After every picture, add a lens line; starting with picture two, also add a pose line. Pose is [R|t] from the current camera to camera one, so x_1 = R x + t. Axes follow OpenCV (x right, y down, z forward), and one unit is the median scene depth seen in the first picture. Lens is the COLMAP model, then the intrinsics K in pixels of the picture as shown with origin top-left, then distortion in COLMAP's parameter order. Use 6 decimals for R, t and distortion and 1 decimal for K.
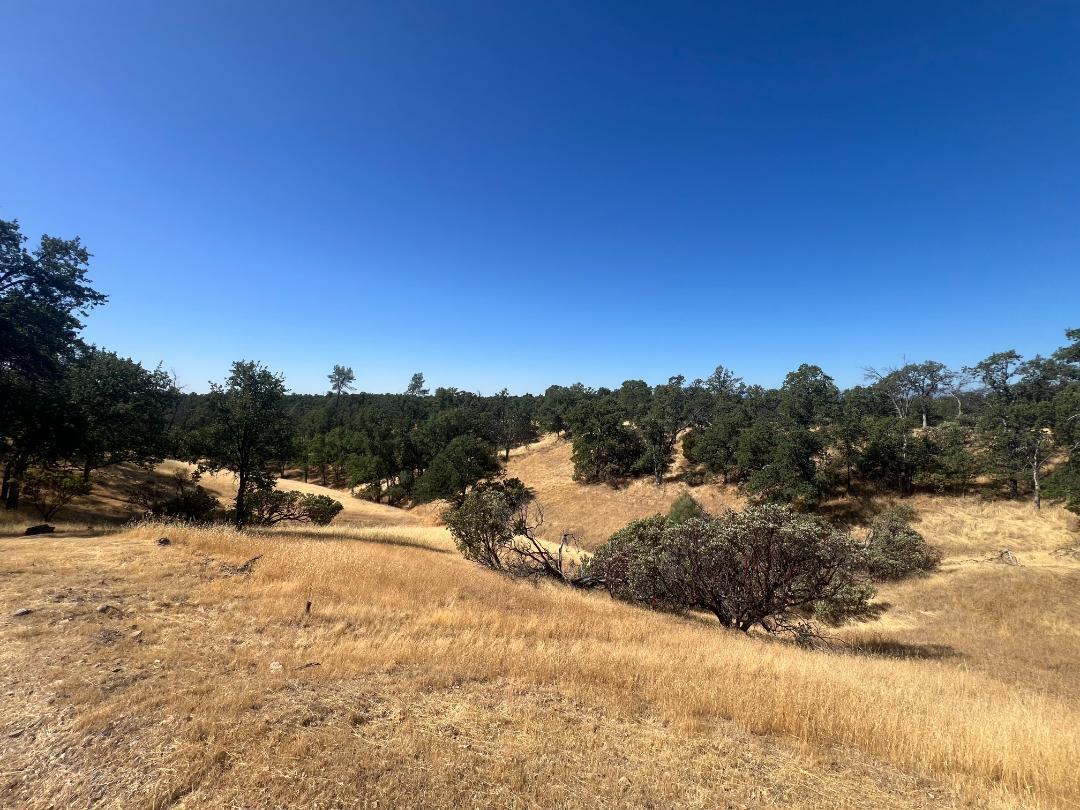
lens RADIAL K [[432.4, 0, 537.5], [0, 432.4, 403.6], [0, 0, 1]] dist [-0.001975, 0.001126]
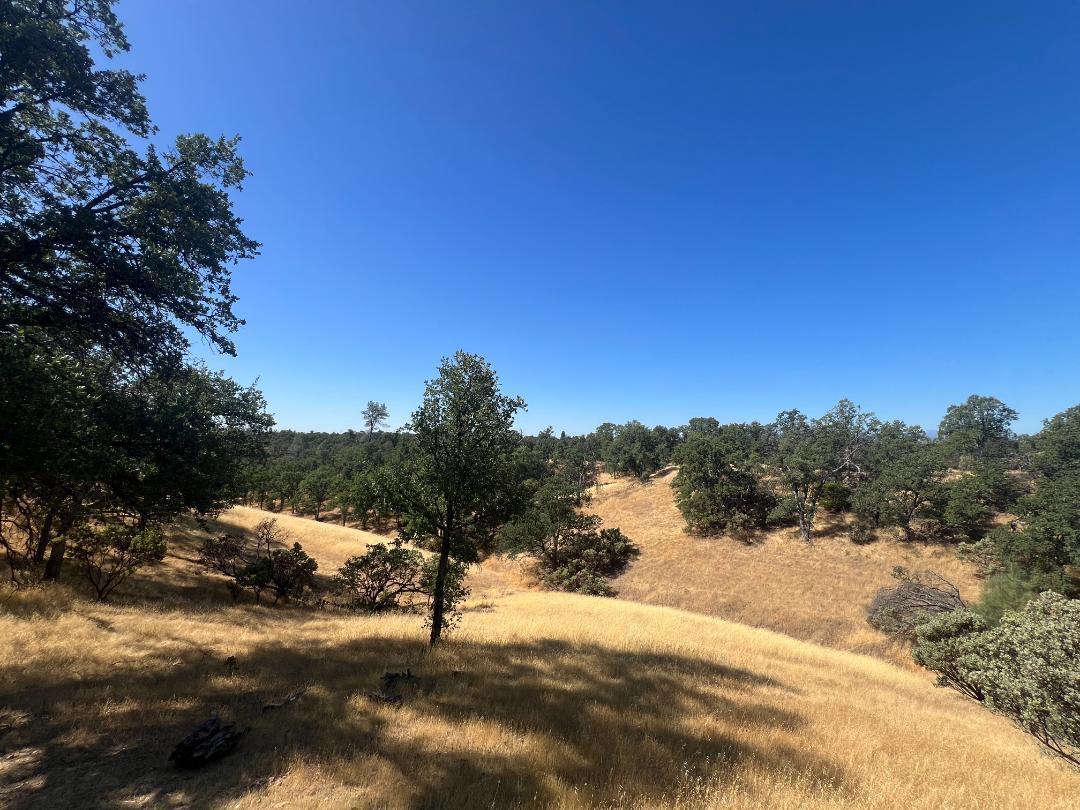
lens RADIAL K [[432.4, 0, 537.5], [0, 432.4, 403.6], [0, 0, 1]] dist [-0.001975, 0.001126]
pose [[0.999669, 0.007142, -0.024725, -0.192576], [-0.009433, 0.995547, -0.093795, 0.010238], [0.023945, 0.093997, 0.995284, 0.138028]]
